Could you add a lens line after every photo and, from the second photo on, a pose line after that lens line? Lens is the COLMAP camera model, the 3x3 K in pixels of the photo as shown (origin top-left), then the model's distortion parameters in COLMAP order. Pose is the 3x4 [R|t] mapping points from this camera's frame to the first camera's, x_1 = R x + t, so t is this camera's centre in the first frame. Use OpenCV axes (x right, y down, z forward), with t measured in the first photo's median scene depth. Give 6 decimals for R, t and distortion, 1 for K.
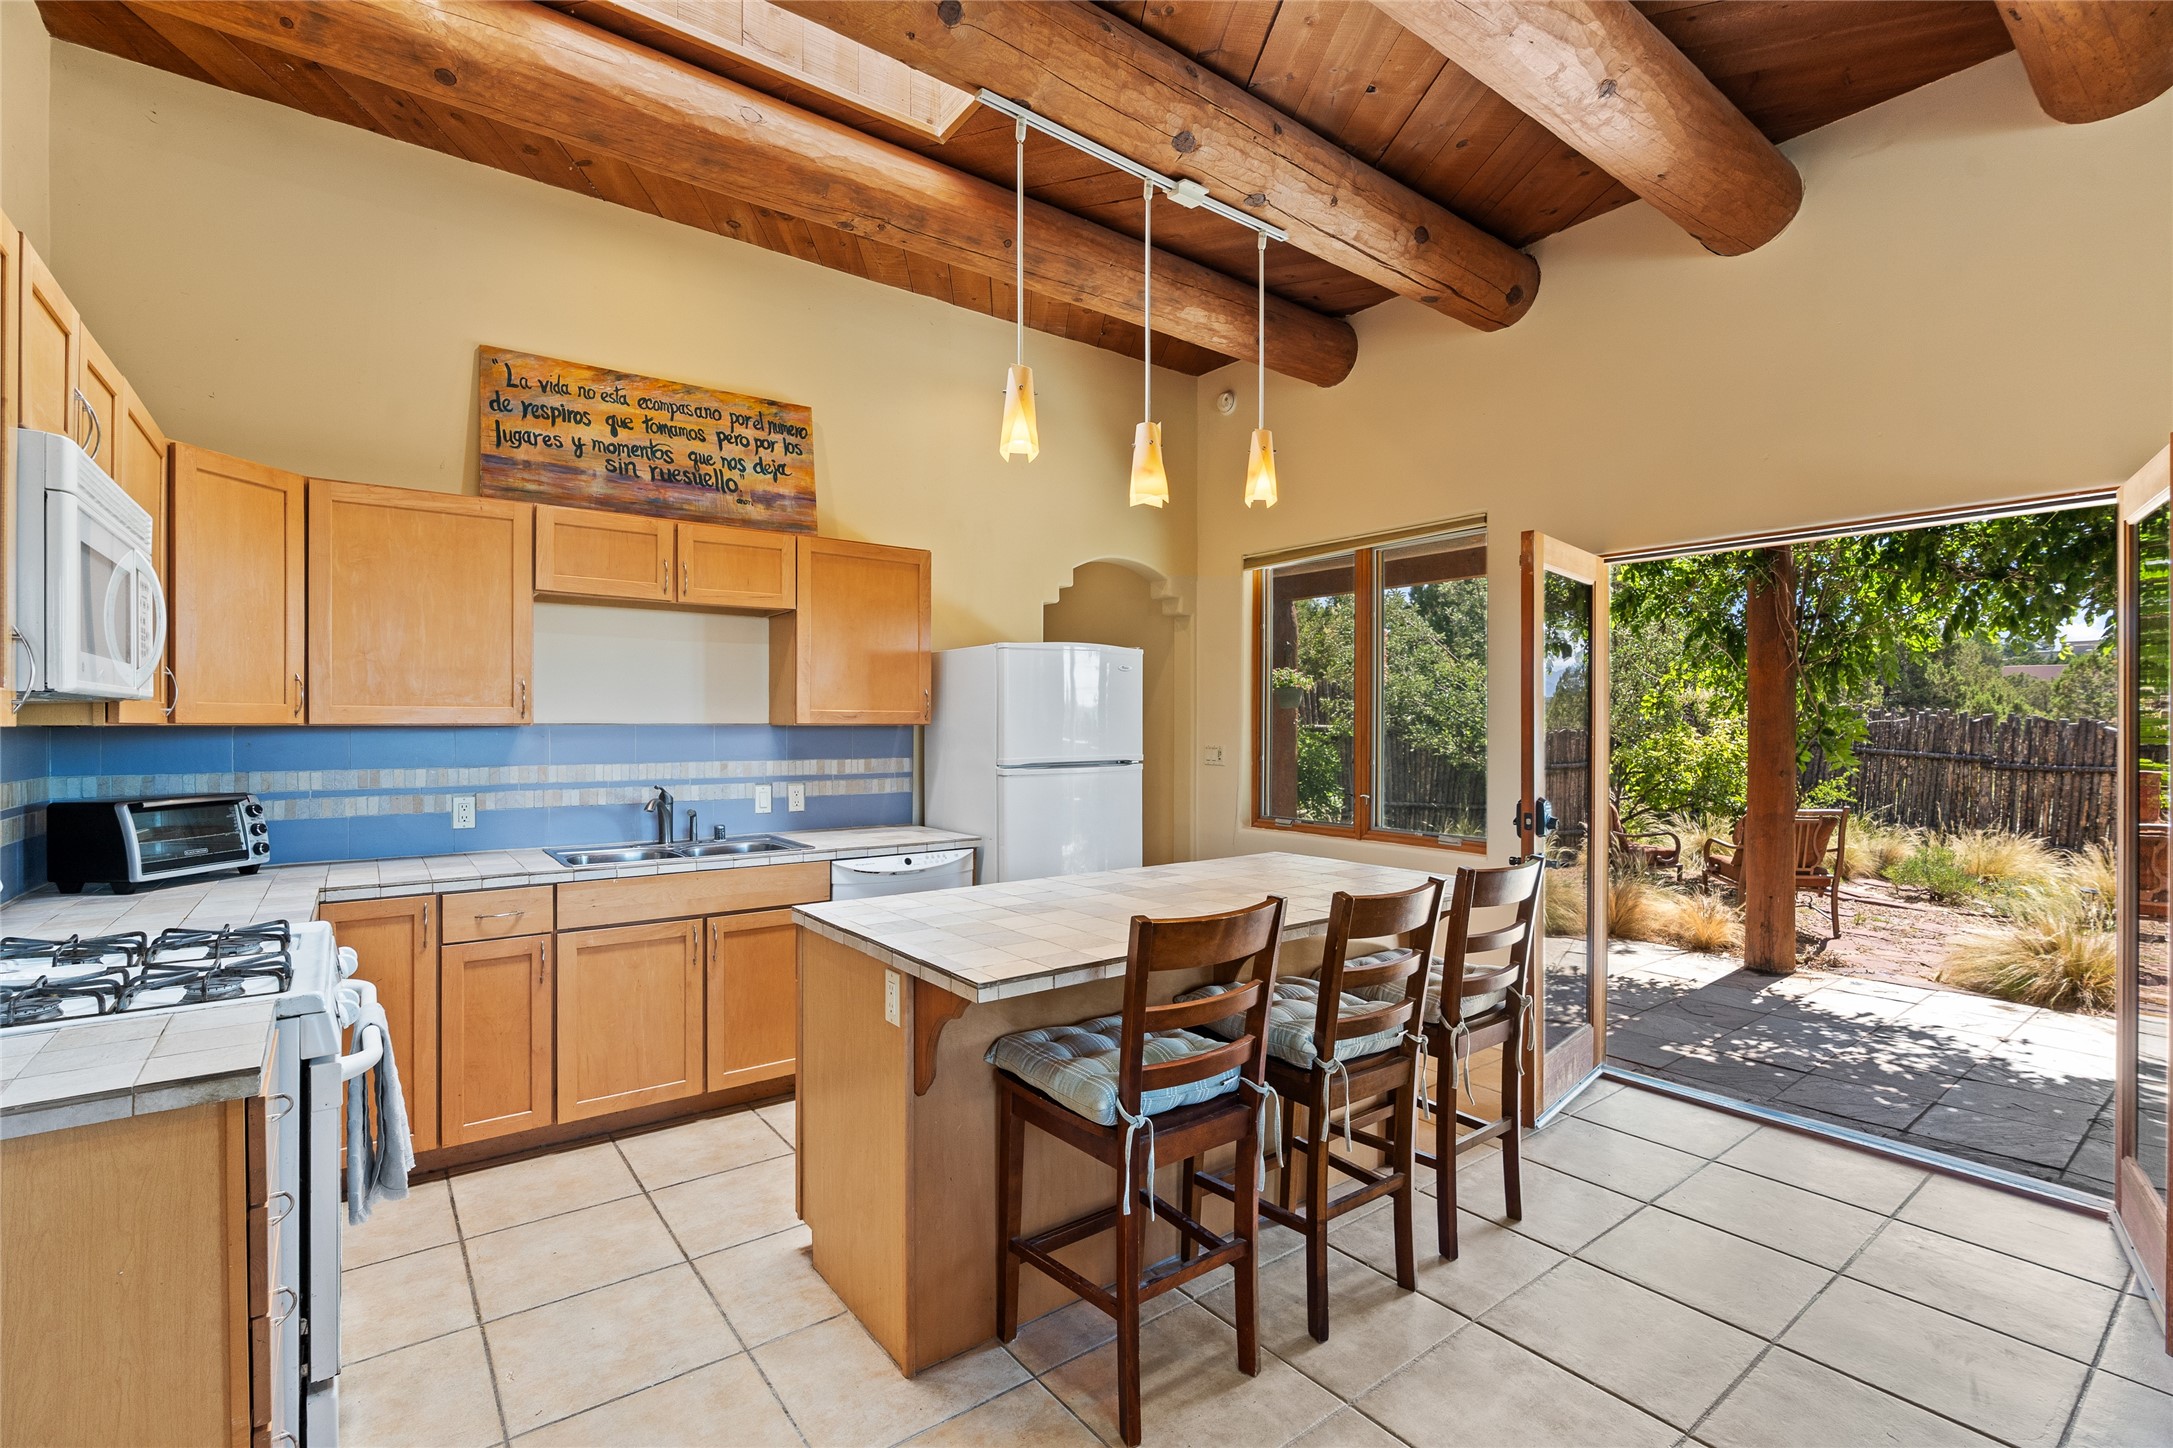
lens RADIAL K [[968.1, 0, 1087.3], [0, 968.1, 736.5], [0, 0, 1]] dist [-0.001363, -0.000256]
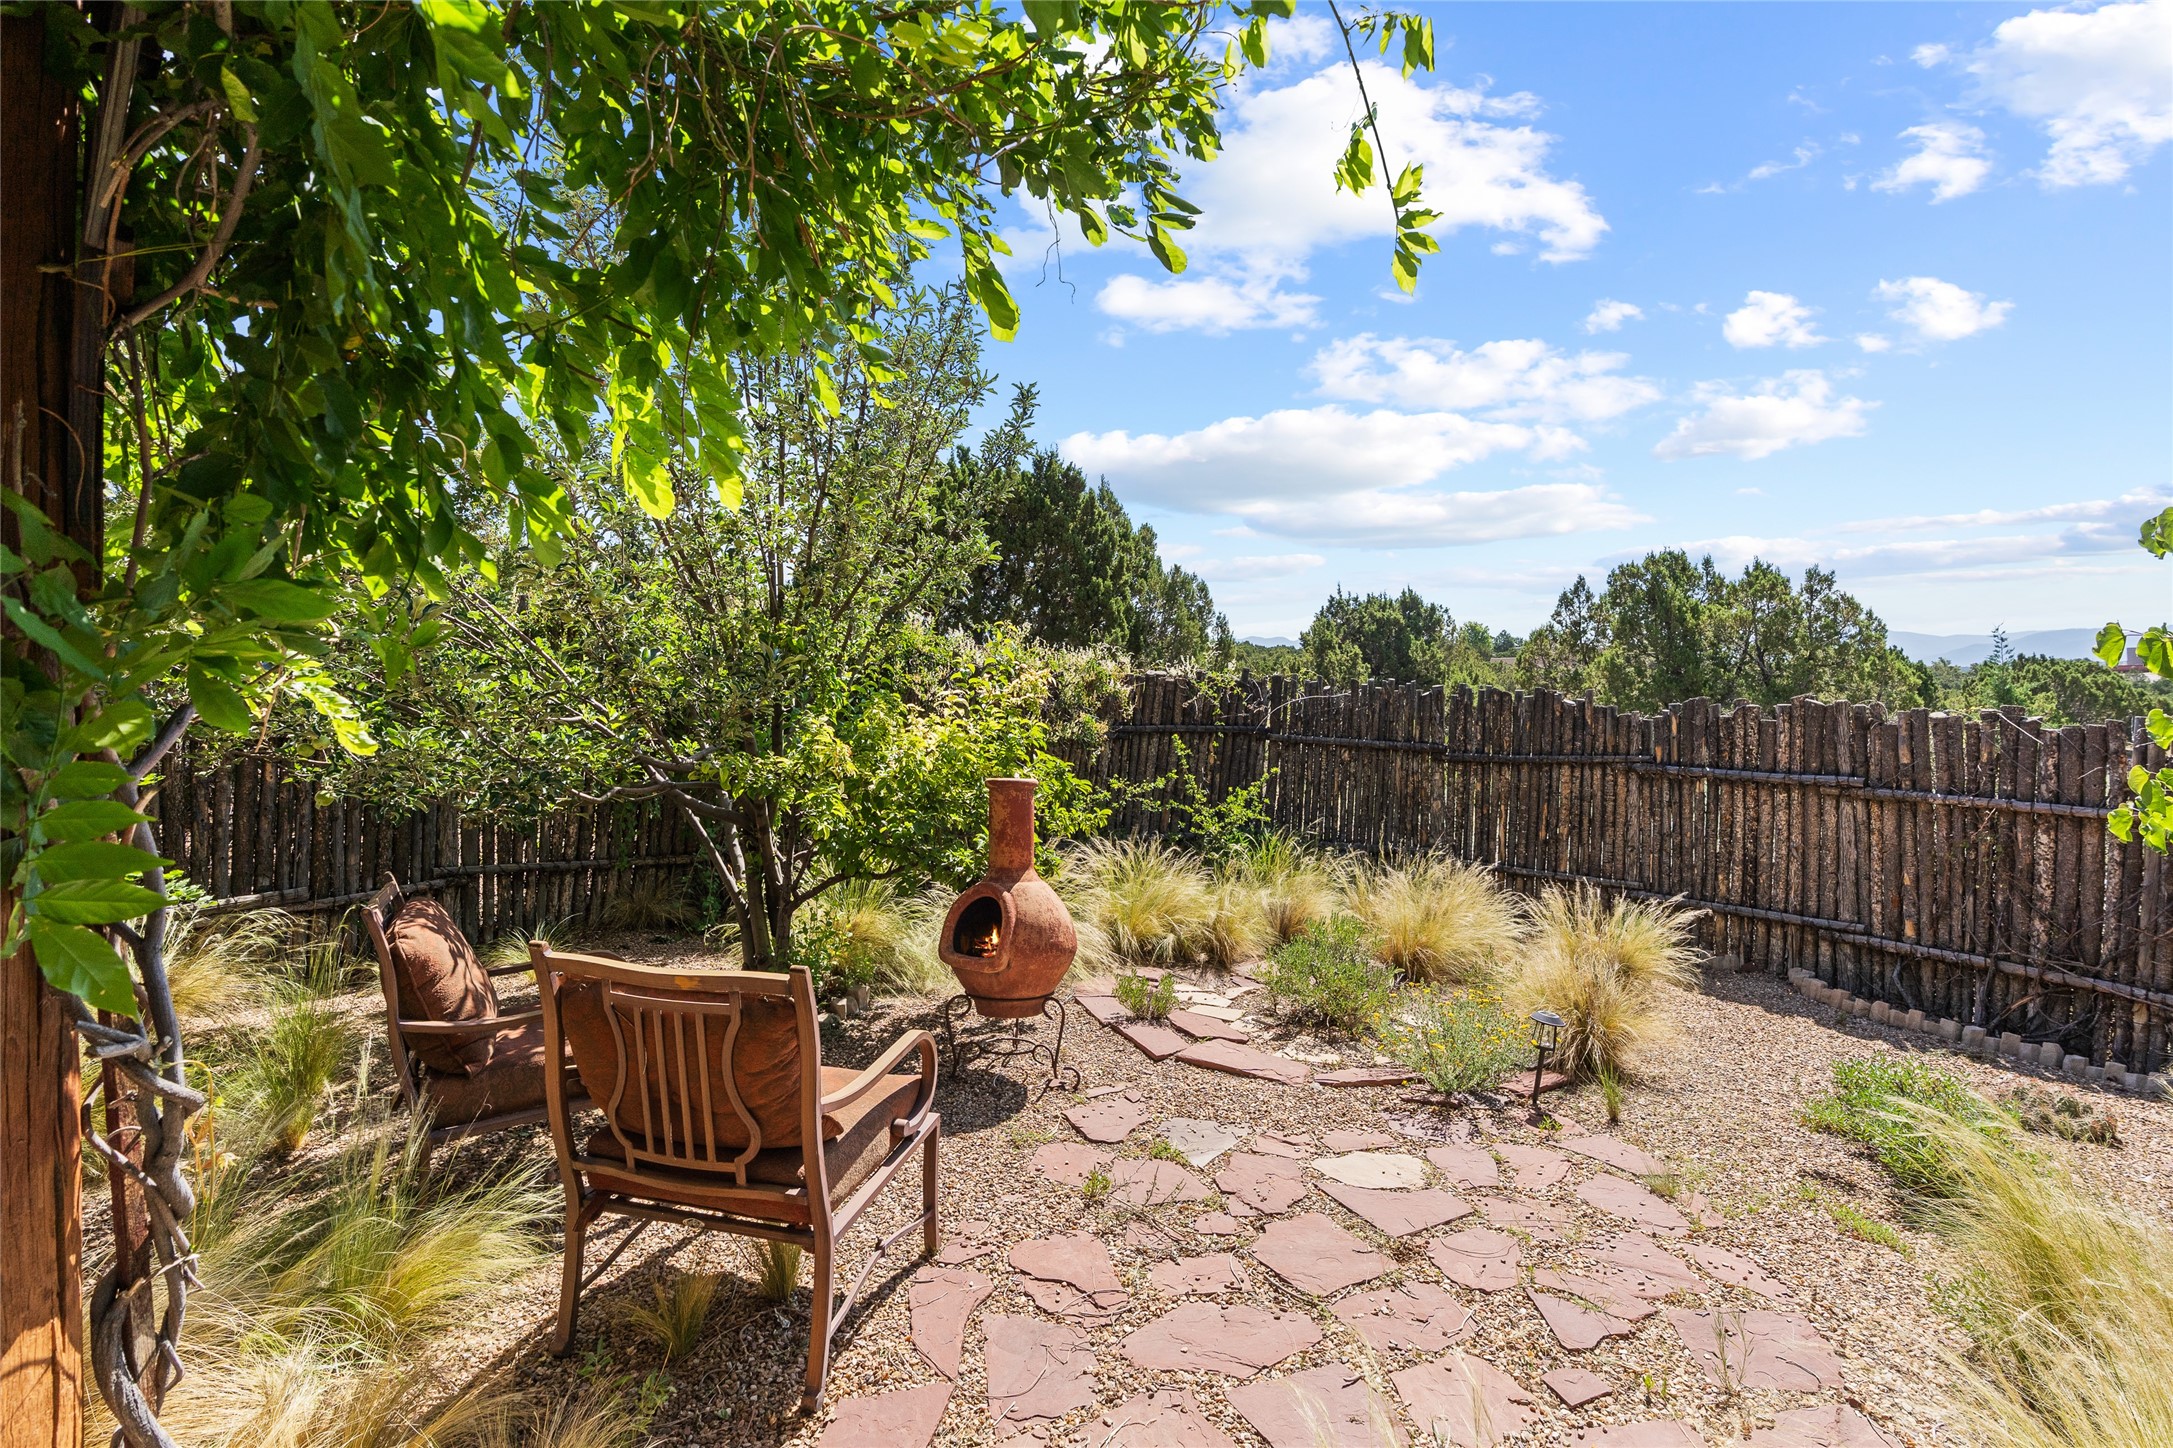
lens RADIAL K [[1003.2, 0, 1086.5], [0, 1003.2, 724.0], [0, 0, 1]] dist [0.001242, 0.000129]
pose [[0.931947, -0.015422, 0.362266, 0.441329], [0.017963, 0.999832, -0.003646, 0.004171], [-0.362149, 0.009906, 0.932068, 0.422565]]
